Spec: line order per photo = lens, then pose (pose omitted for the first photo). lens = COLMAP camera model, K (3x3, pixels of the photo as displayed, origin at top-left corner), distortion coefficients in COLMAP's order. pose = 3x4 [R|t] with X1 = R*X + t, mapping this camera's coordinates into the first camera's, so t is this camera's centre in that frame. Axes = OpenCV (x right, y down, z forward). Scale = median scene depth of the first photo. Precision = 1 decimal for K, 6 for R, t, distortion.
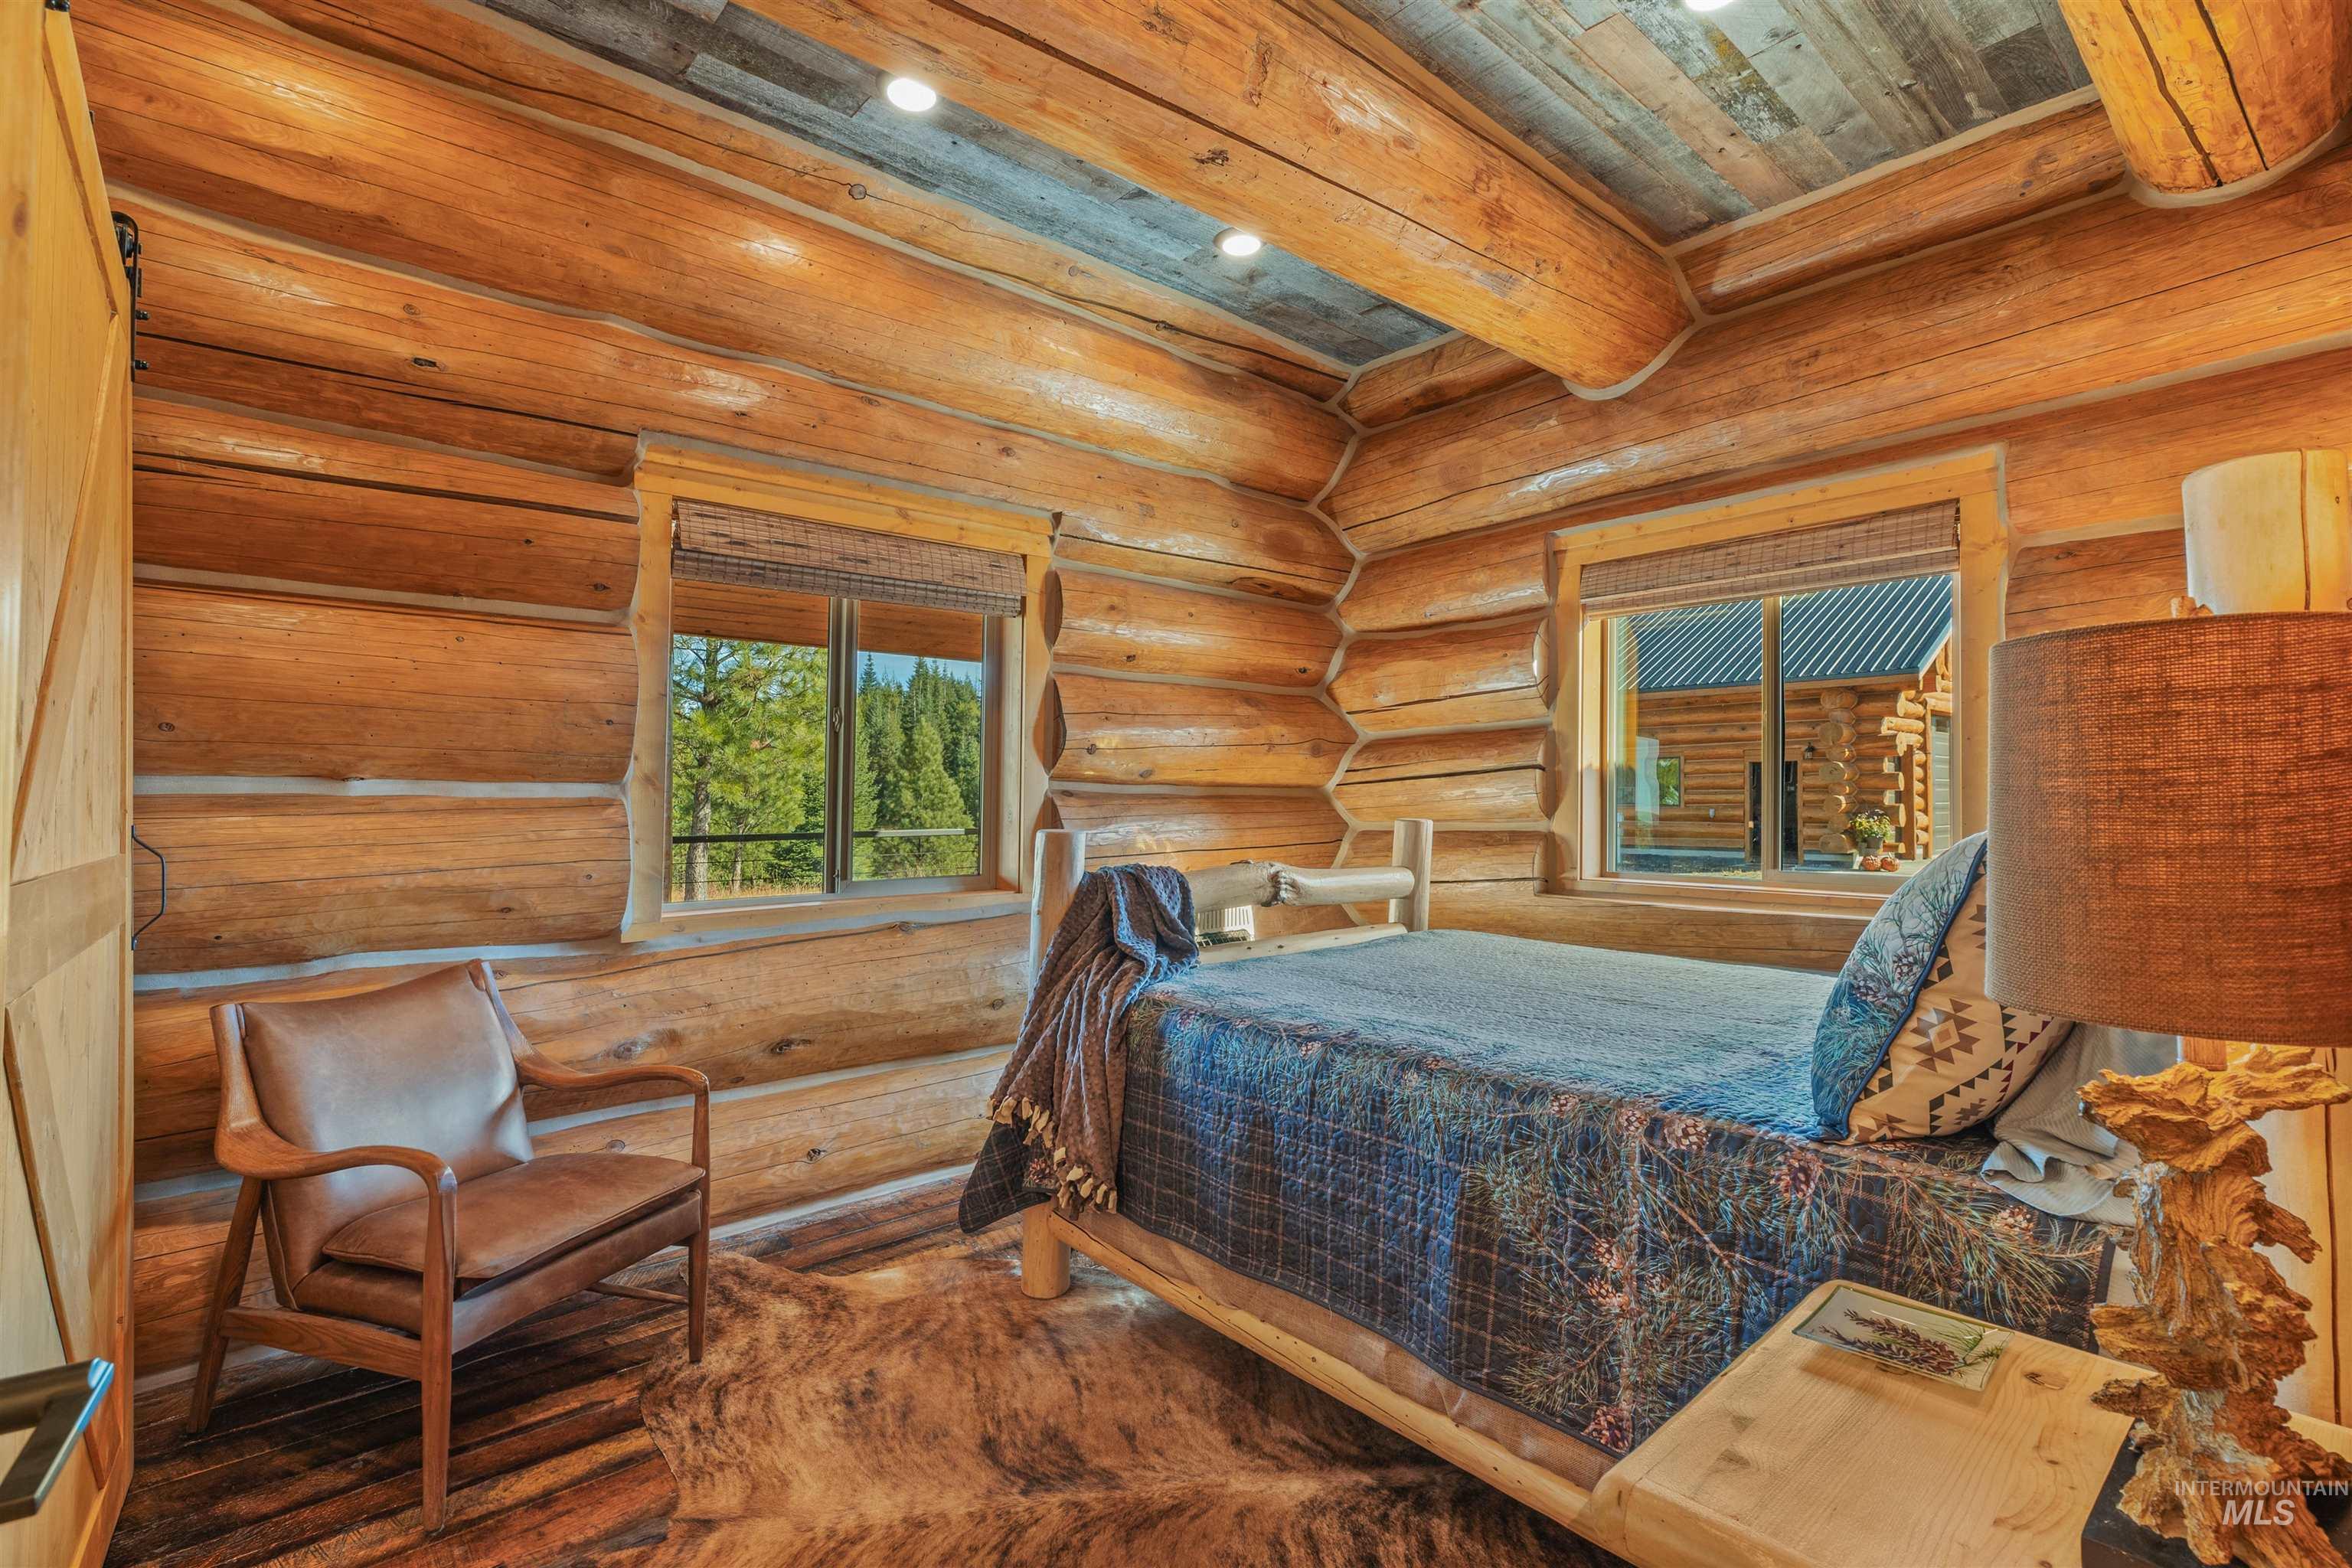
lens RADIAL K [[1076.9, 0, 1176.2], [0, 1076.9, 784.8], [0, 0, 1]] dist [-0.006878, 0.004202]
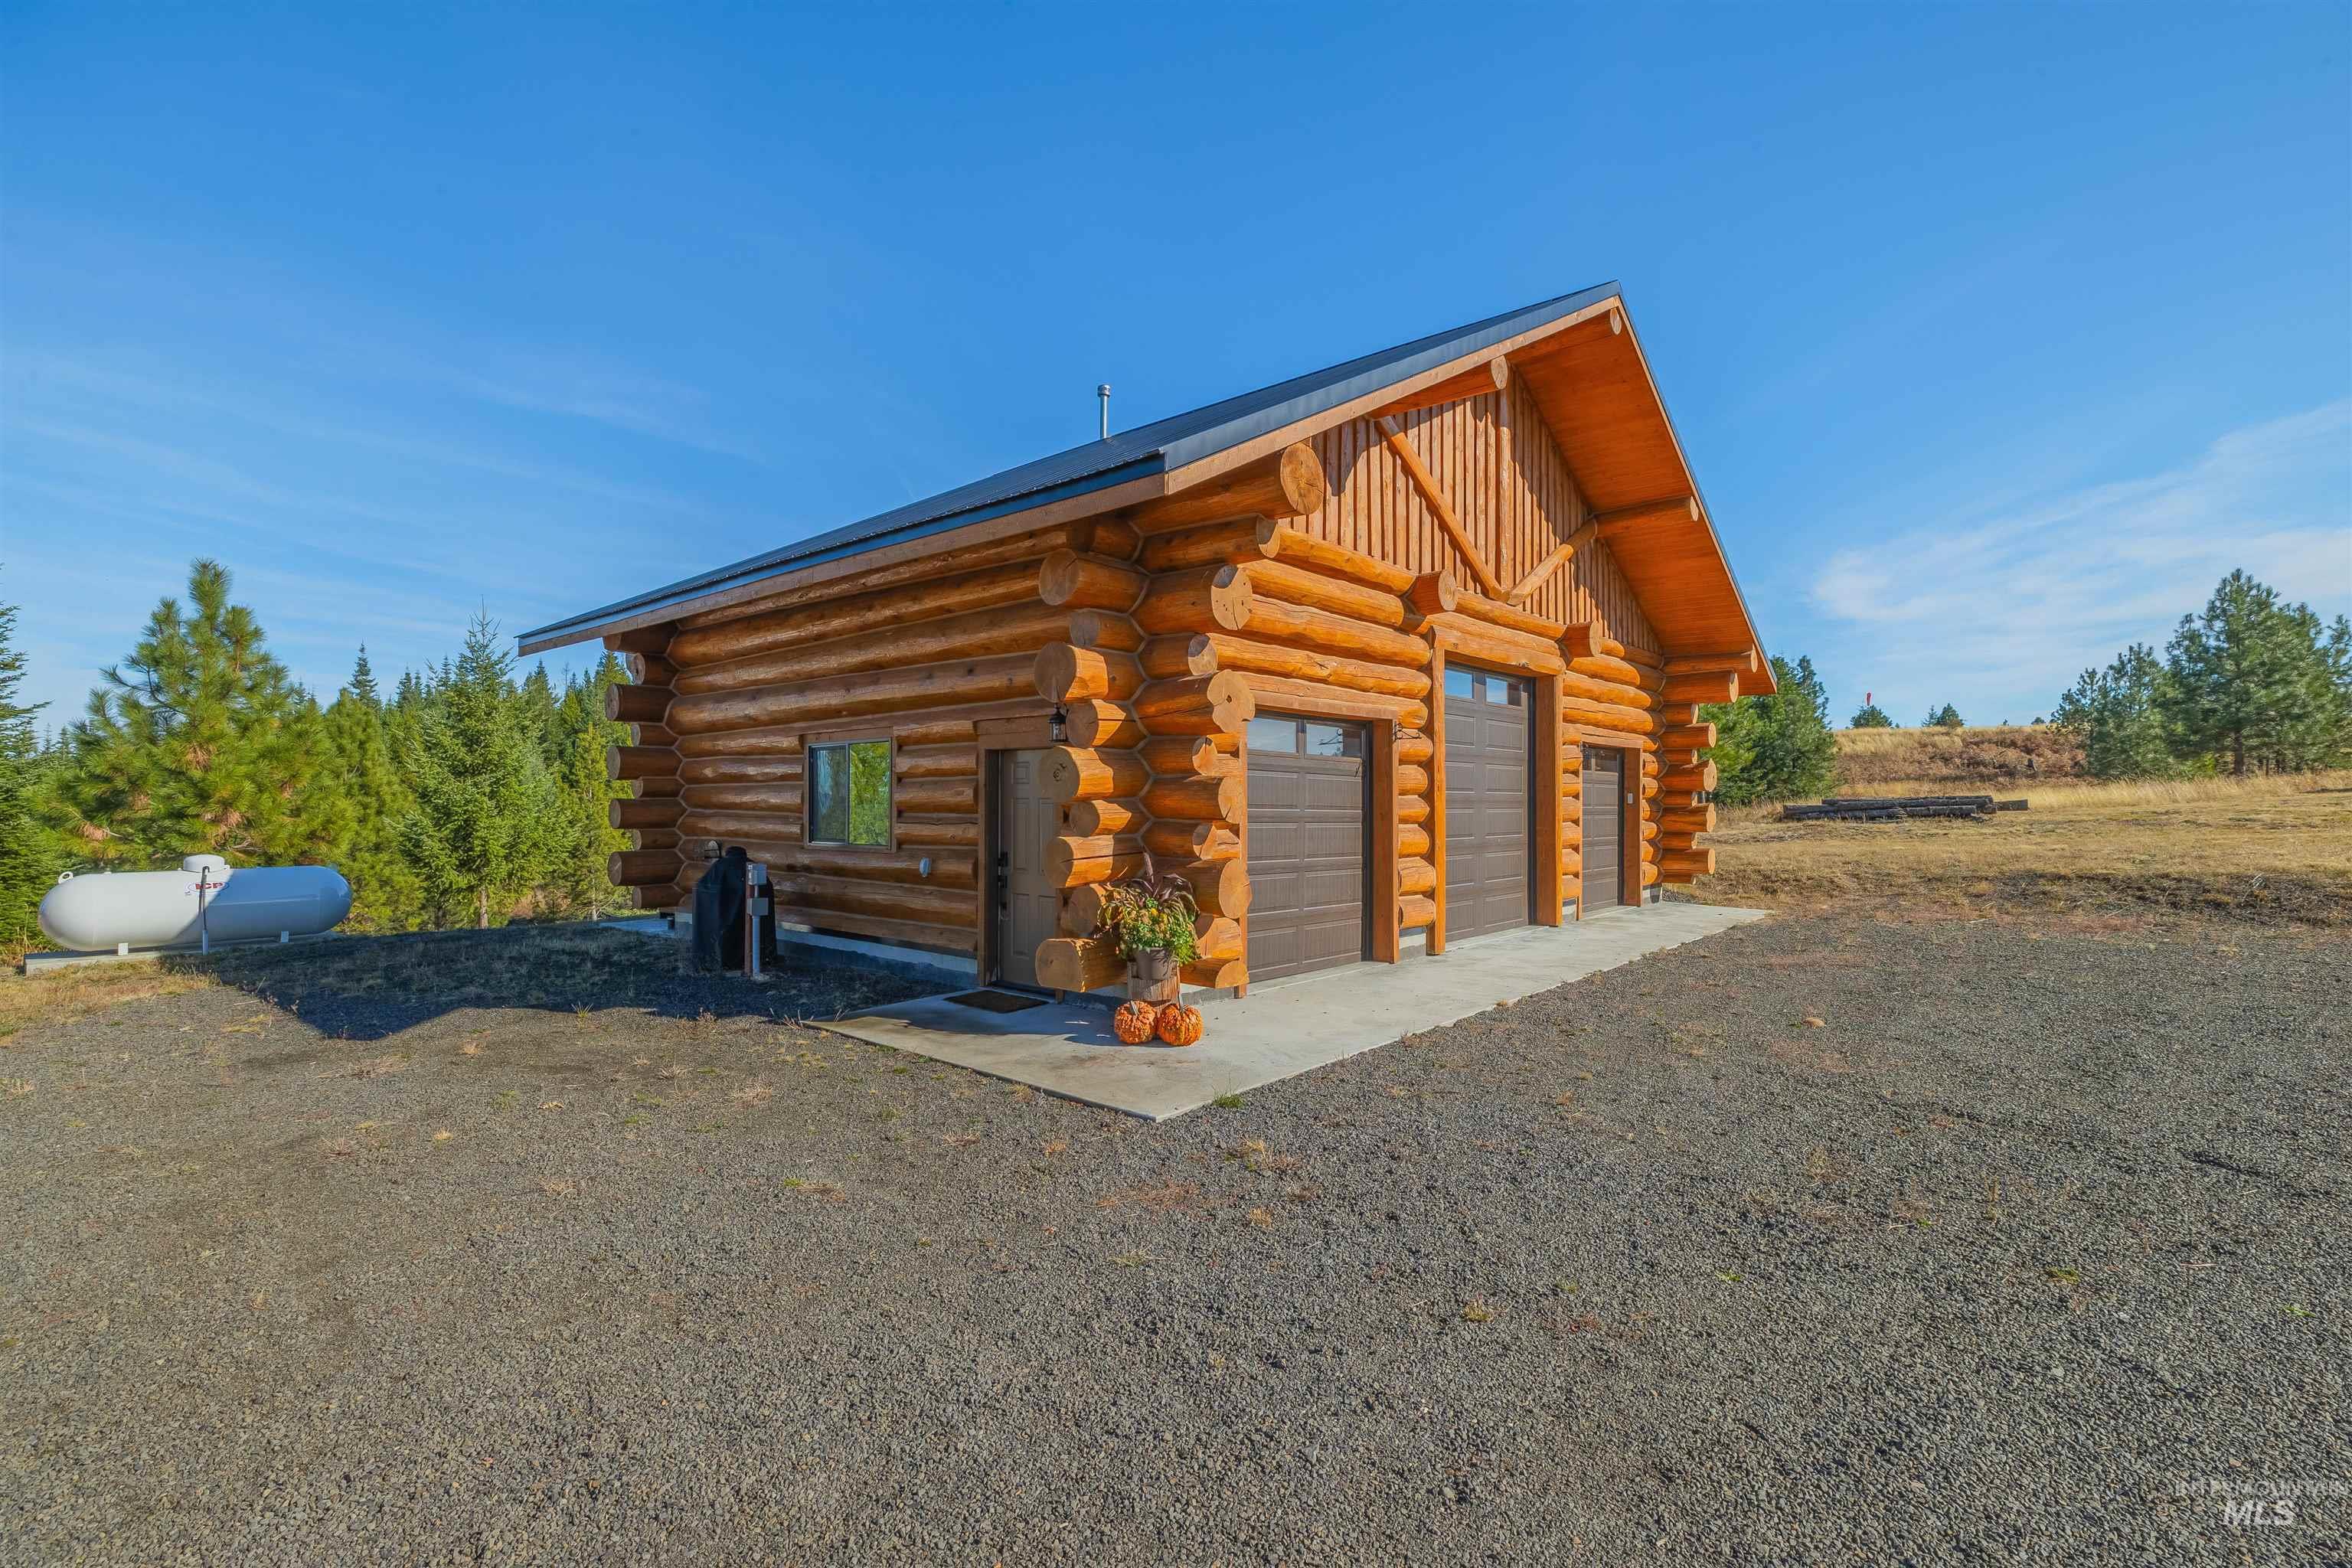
lens RADIAL K [[1076.9, 0, 1176.7], [0, 1076.9, 789.2], [0, 0, 1]] dist [-0.006878, 0.004202]
pose [[0.992647, 0.004126, 0.120973, 0.547406], [-0.003361, 0.999973, -0.006529, -0.002949], [-0.120997, 0.006075, 0.992634, 0.552329]]
